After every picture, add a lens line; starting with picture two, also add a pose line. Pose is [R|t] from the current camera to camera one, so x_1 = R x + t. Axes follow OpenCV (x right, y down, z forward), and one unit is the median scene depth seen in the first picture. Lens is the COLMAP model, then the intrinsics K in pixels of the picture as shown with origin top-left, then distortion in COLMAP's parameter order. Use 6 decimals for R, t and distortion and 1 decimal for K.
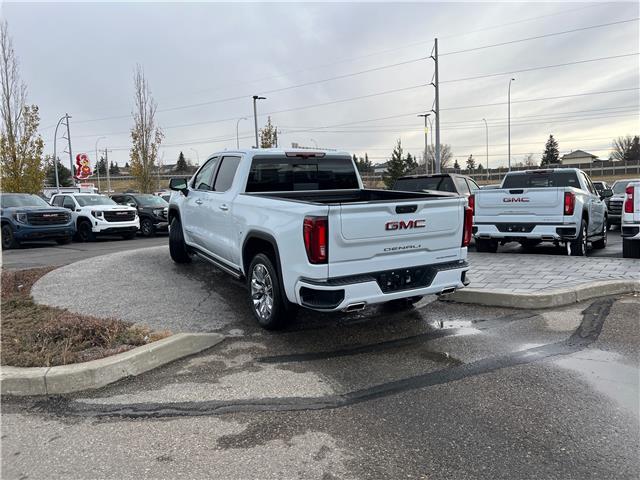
lens RADIAL K [[481.8, 0, 323.9], [0, 481.8, 239.5], [0, 0, 1]] dist [0.048508, -0.047987]
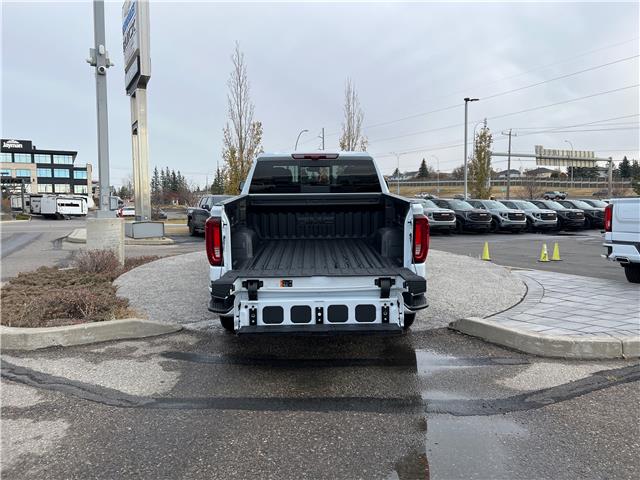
lens RADIAL K [[481.8, 0, 321.8], [0, 481.8, 241.9], [0, 0, 1]] dist [0.048508, -0.047987]
pose [[0.875702, 0.063258, -0.478691, 0.463221], [-0.067367, 0.997691, 0.008603, -0.014924], [0.478130, 0.024714, 0.877941, 0.172206]]
